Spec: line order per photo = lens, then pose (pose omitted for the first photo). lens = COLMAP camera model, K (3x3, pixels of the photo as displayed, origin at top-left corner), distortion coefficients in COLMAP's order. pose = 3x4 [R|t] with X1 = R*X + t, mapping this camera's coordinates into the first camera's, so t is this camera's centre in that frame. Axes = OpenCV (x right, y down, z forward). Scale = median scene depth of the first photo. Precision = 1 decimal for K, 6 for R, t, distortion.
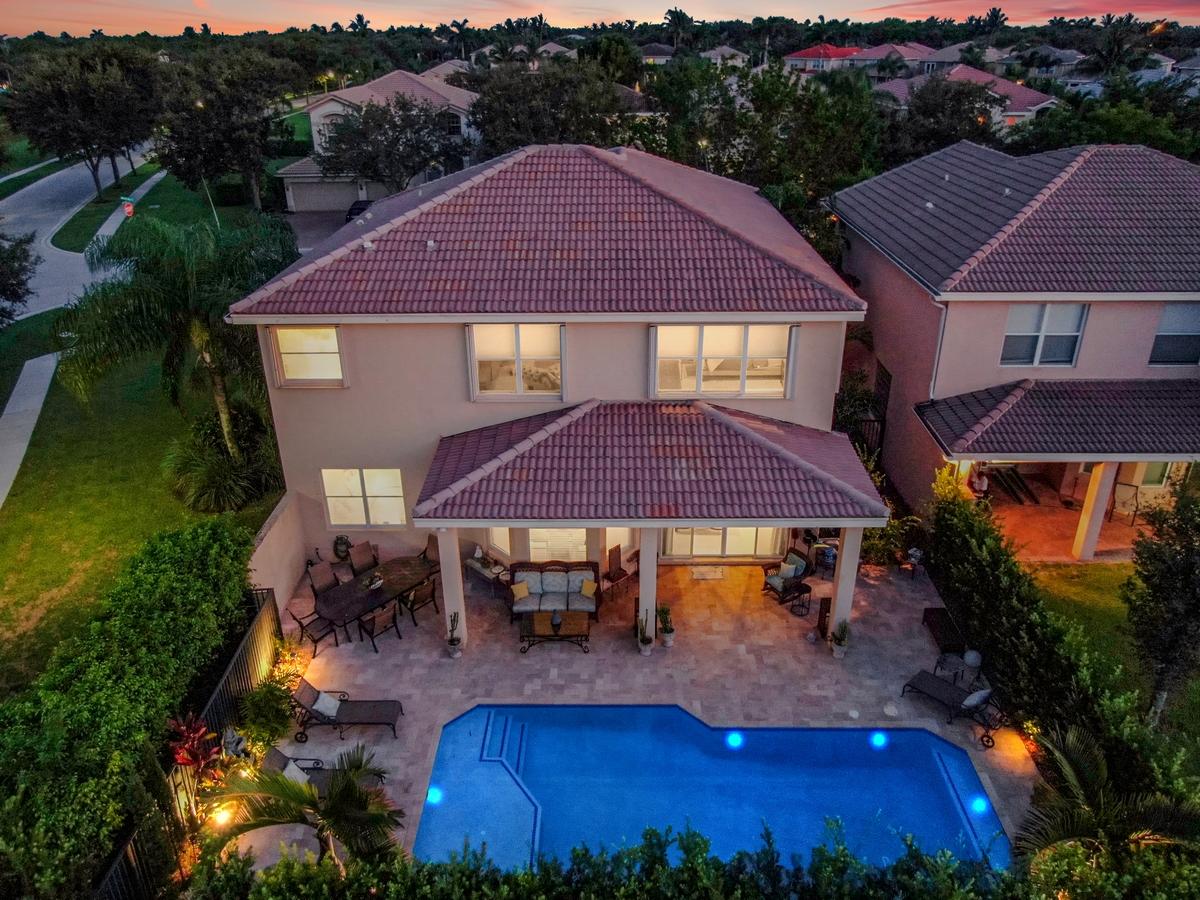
lens RADIAL K [[866.3, 0, 600.0], [0, 866.3, 450.0], [0, 0, 1]] dist [-0.024267, -0.002410]
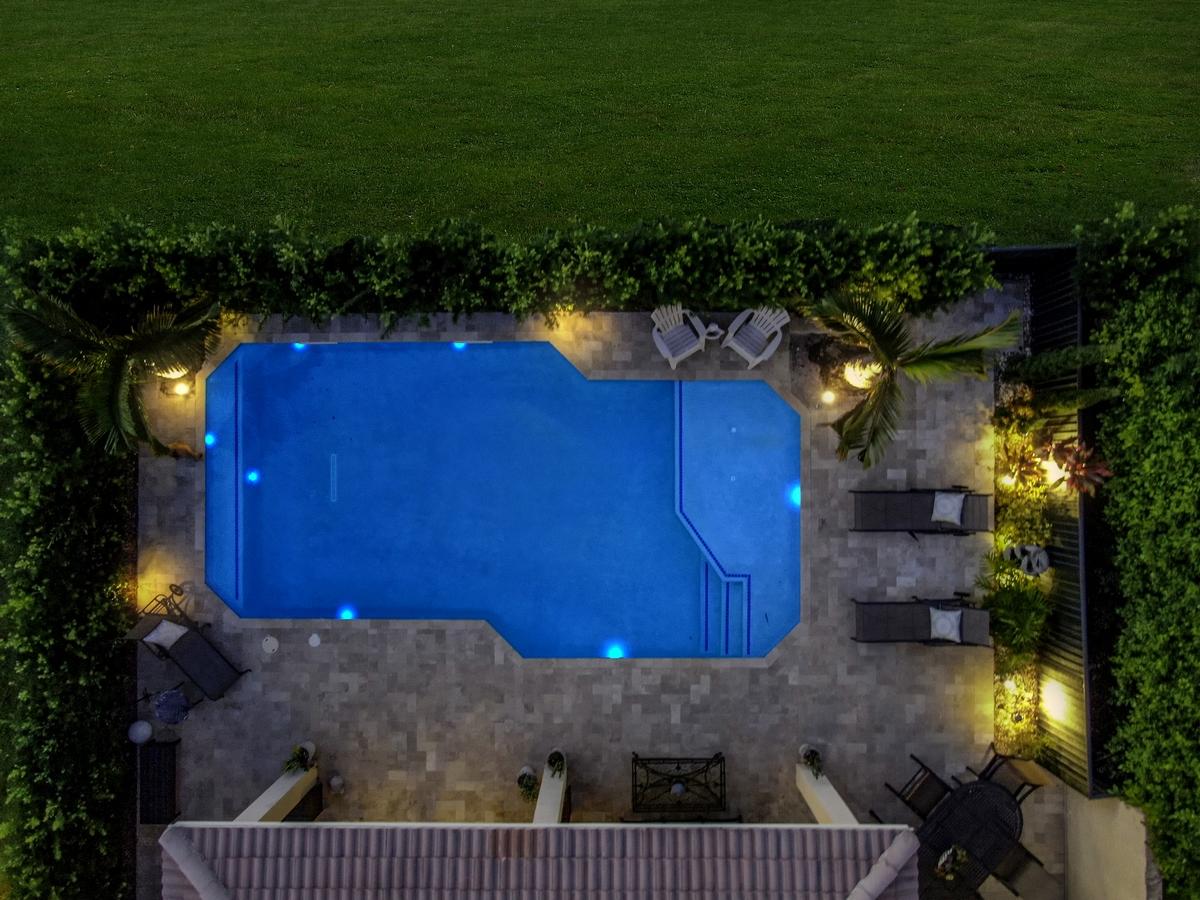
lens RADIAL K [[863.2, 0, 599.5], [0, 863.2, 457.2], [0, 0, 1]] dist [-0.021674, 0.003553]
pose [[-0.999644, 0.015536, 0.021693, -0.004883], [0.013088, -0.423006, 0.906032, -0.339681], [0.023252, 0.905993, 0.422653, 0.437787]]
